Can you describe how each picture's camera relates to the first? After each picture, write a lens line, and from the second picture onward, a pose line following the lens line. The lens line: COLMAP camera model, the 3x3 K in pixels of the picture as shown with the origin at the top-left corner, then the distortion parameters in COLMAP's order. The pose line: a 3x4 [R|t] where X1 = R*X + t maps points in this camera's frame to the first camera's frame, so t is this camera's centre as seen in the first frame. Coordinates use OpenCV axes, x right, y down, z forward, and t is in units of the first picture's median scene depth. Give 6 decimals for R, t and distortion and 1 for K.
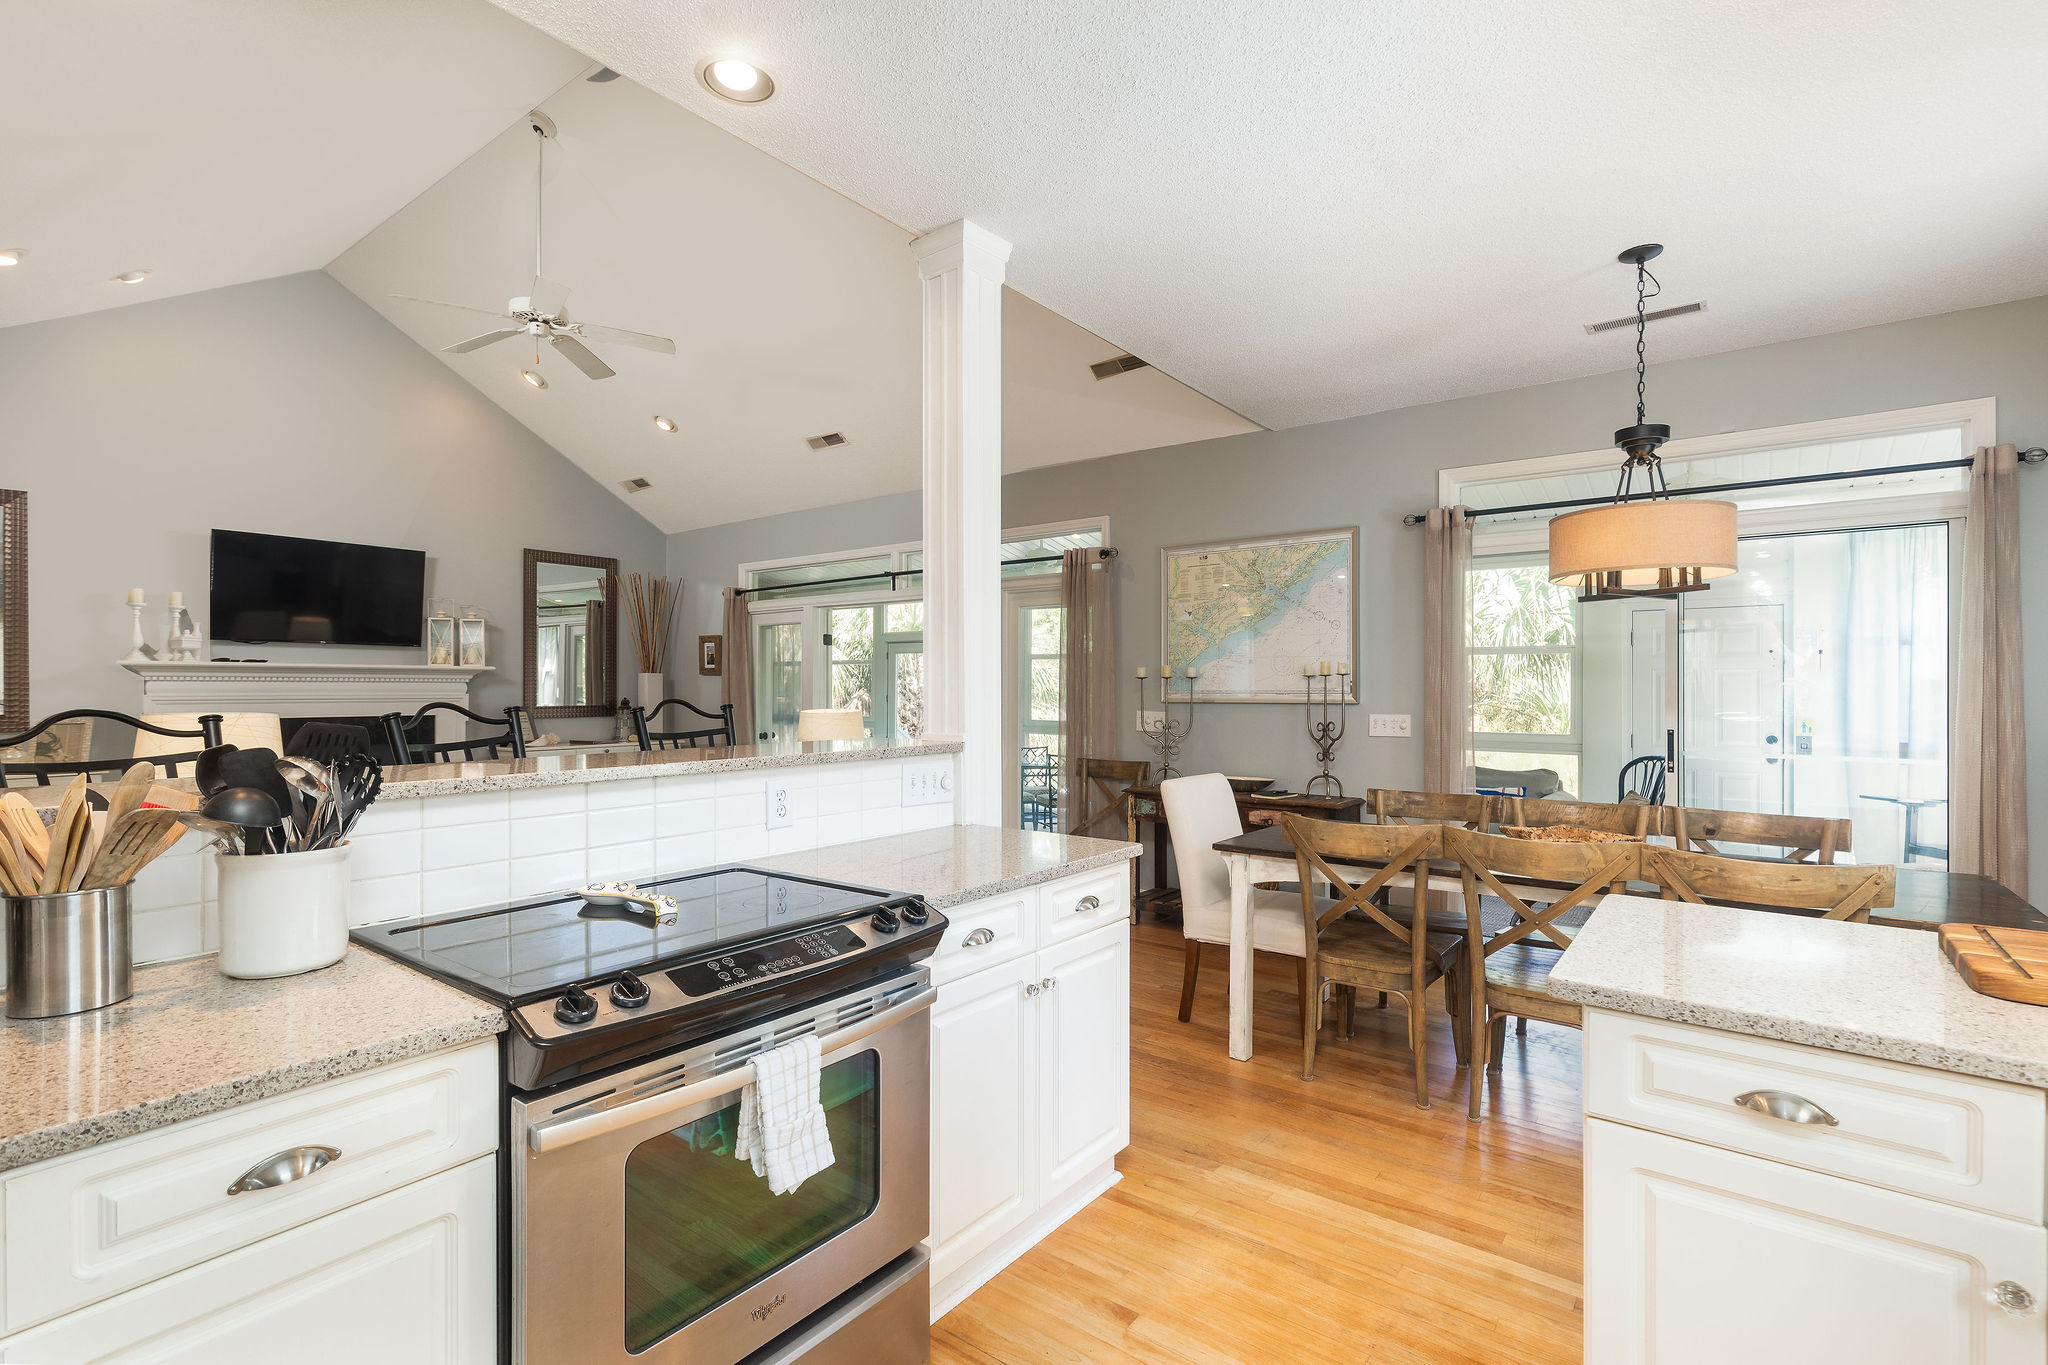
lens RADIAL K [[955.0, 0, 1012.0], [0, 955.0, 685.0], [0, 0, 1]] dist [0.012043, -0.003483]
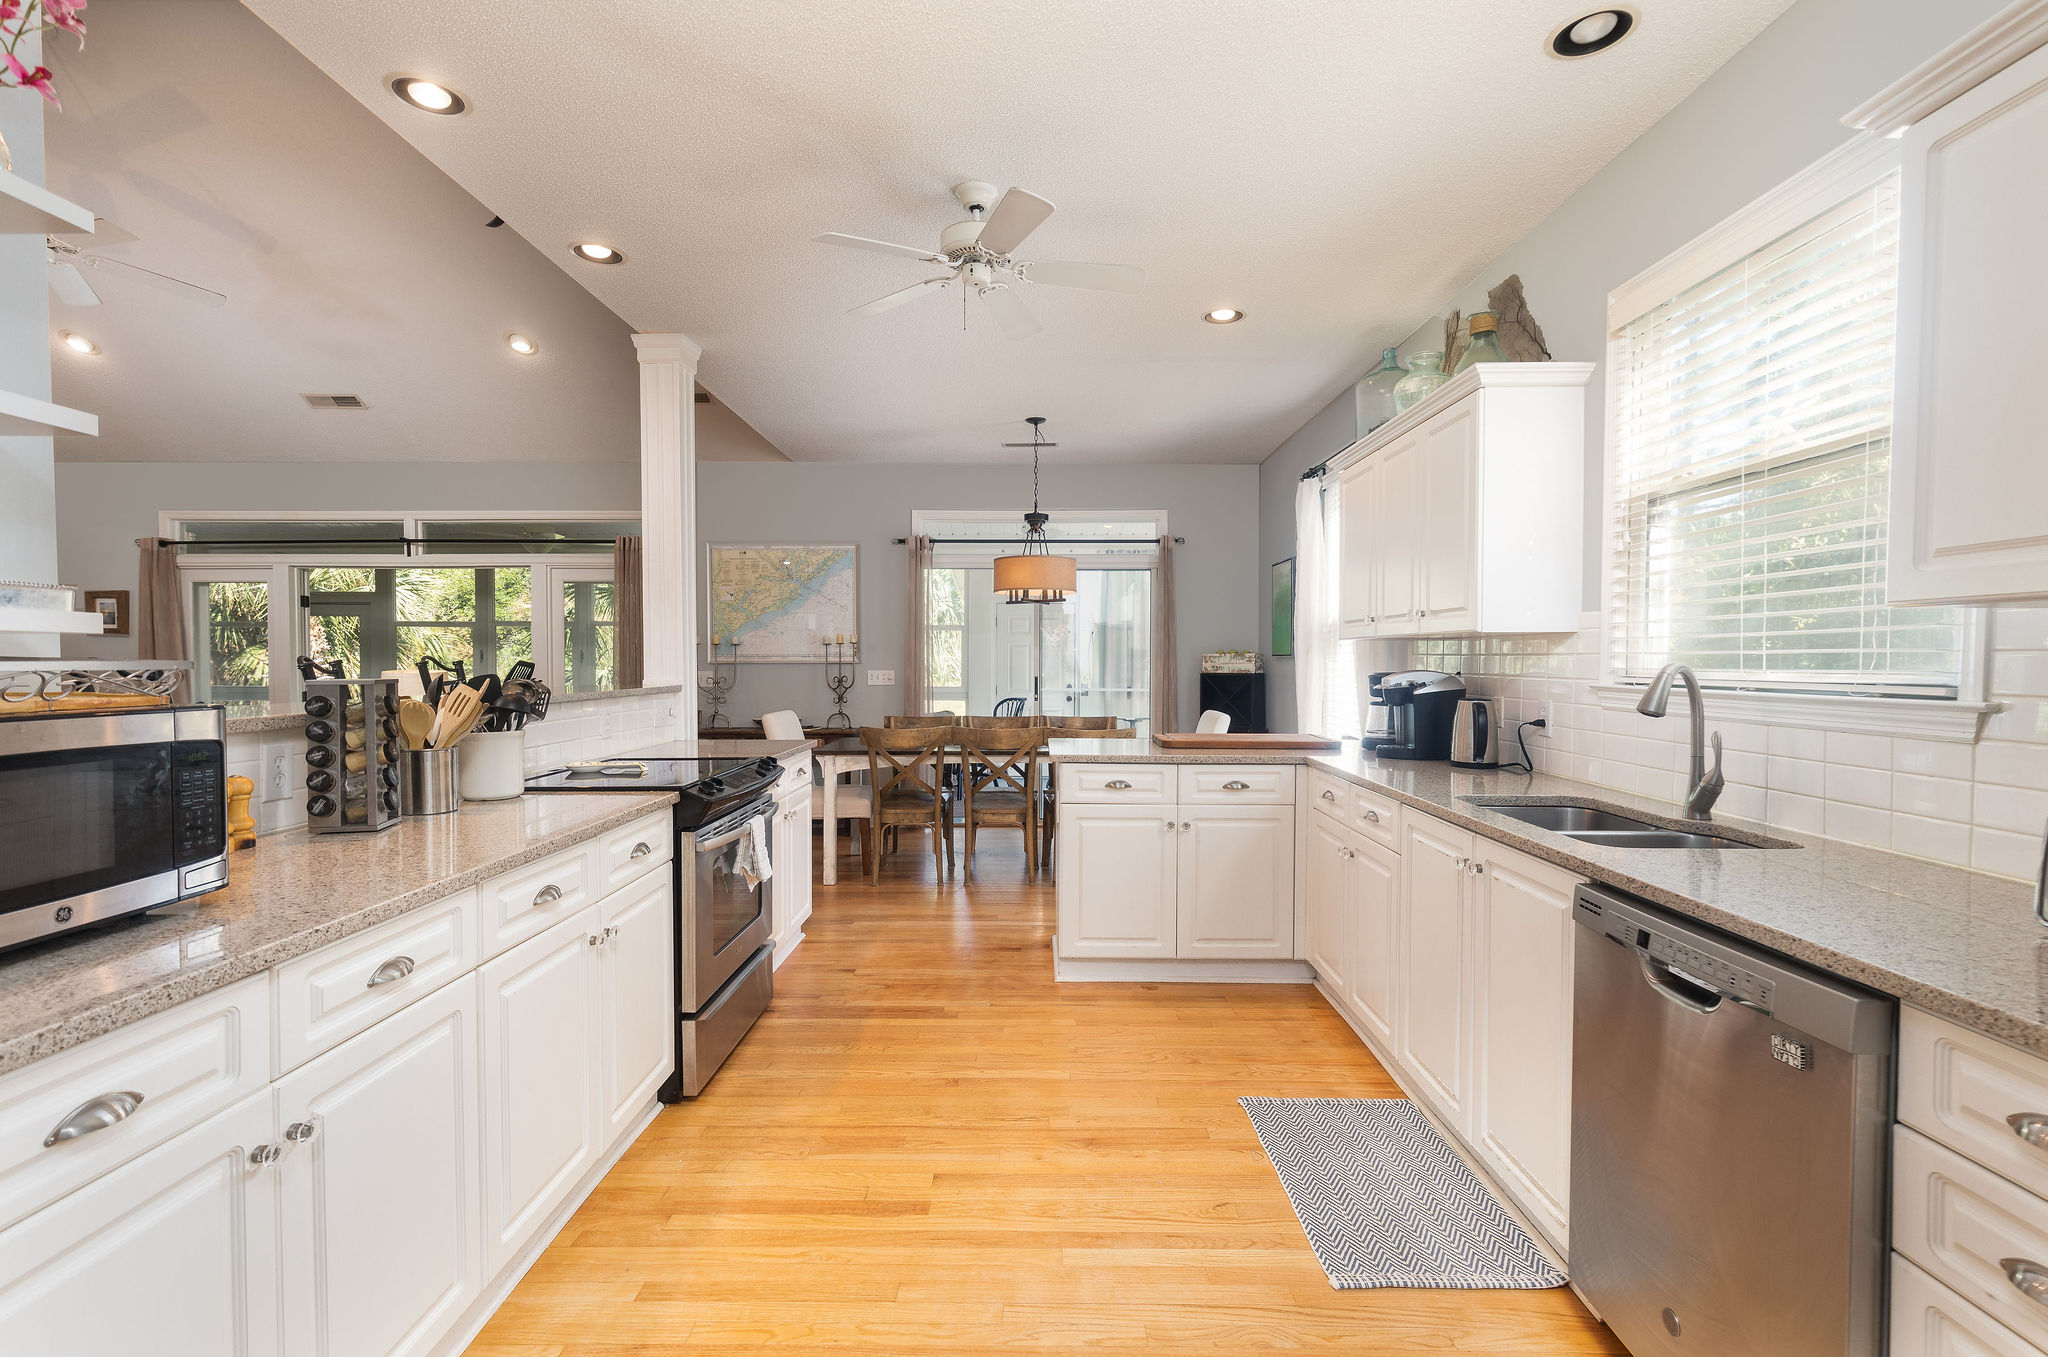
lens RADIAL K [[955.0, 0, 1025.3], [0, 955.0, 686.8], [0, 0, 1]] dist [0.012043, -0.003483]
pose [[0.795661, -0.016710, 0.605512, -0.347556], [-0.002256, 0.999531, 0.030548, 0.010950], [-0.605738, -0.025672, 0.795250, -0.336989]]
